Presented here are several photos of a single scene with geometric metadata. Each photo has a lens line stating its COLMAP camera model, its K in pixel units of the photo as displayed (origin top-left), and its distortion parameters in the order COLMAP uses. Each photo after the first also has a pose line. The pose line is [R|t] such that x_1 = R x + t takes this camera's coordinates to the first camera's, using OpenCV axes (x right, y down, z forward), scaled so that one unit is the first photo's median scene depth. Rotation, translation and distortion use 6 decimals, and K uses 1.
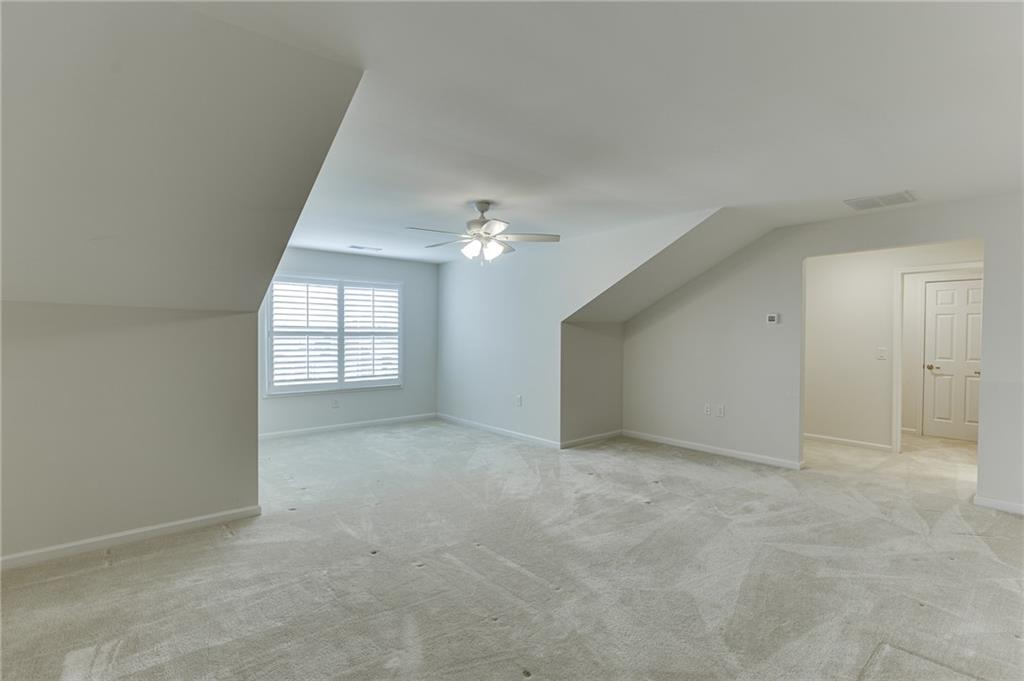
lens RADIAL K [[478.7, 0, 520.6], [0, 478.7, 340.2], [0, 0, 1]] dist [0.000901, 0.000090]
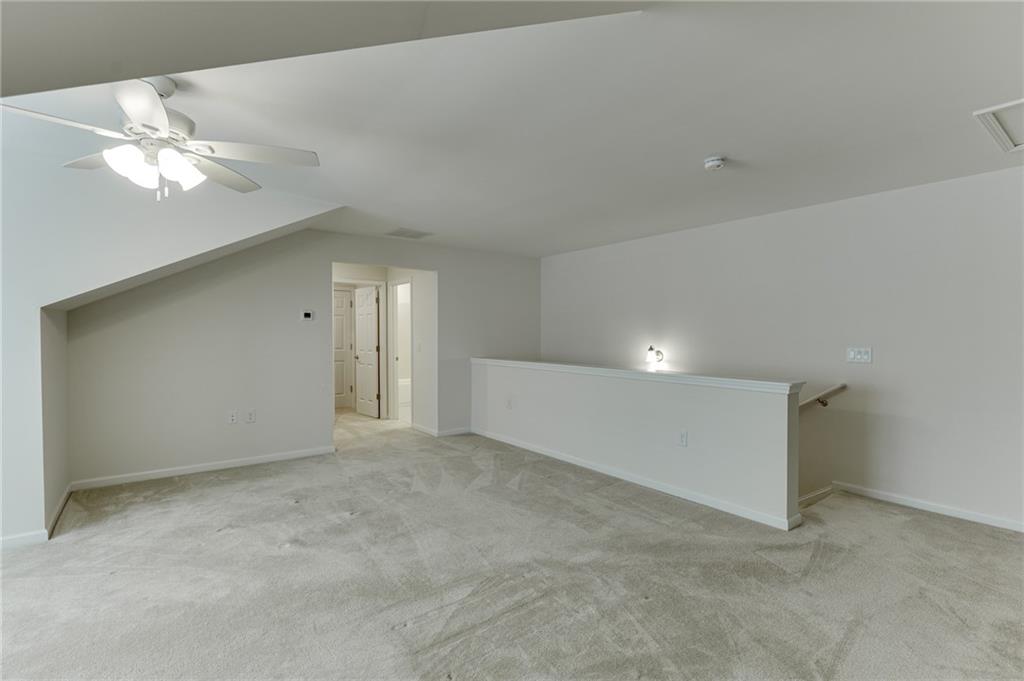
lens RADIAL K [[478.7, 0, 520.6], [0, 478.7, 340.2], [0, 0, 1]] dist [0.000901, 0.000090]
pose [[0.058792, -0.022279, 0.998022, -0.597759], [0.009590, 0.999717, 0.021752, -0.011501], [-0.998224, 0.008292, 0.058989, 0.593251]]
